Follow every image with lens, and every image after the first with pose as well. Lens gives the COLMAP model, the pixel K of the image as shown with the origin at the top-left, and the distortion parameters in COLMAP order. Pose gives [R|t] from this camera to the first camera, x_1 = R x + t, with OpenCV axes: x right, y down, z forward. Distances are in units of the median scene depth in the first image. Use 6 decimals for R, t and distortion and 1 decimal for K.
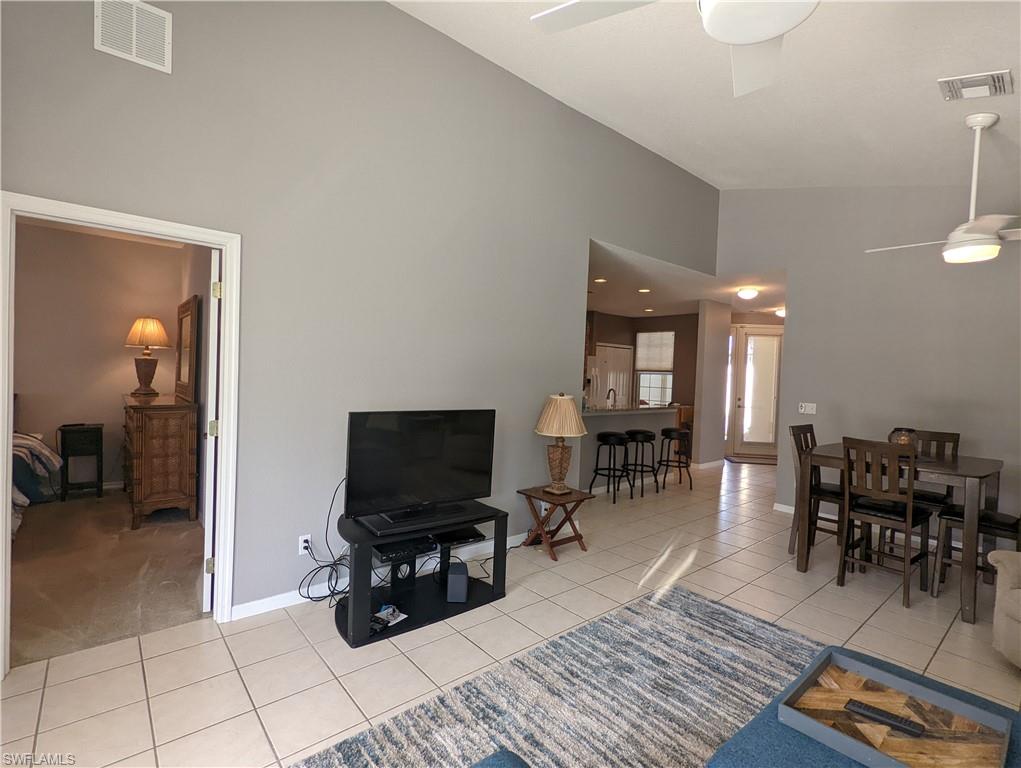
lens RADIAL K [[489.1, 0, 508.7], [0, 489.1, 383.6], [0, 0, 1]] dist [-0.001469, 0.000064]
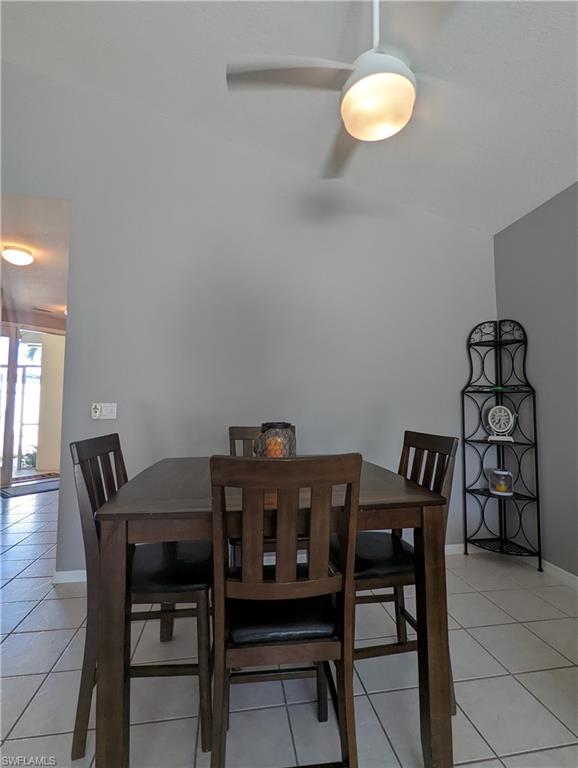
lens RADIAL K [[367.9, 0, 287.8], [0, 367.9, 386.0], [0, 0, 1]] dist [-0.001469, 0.000064]
pose [[0.518541, 0.016016, 0.854903, 0.256720], [0.039813, 0.998288, -0.042851, 0.038166], [-0.854125, 0.056256, 0.517016, 0.432404]]
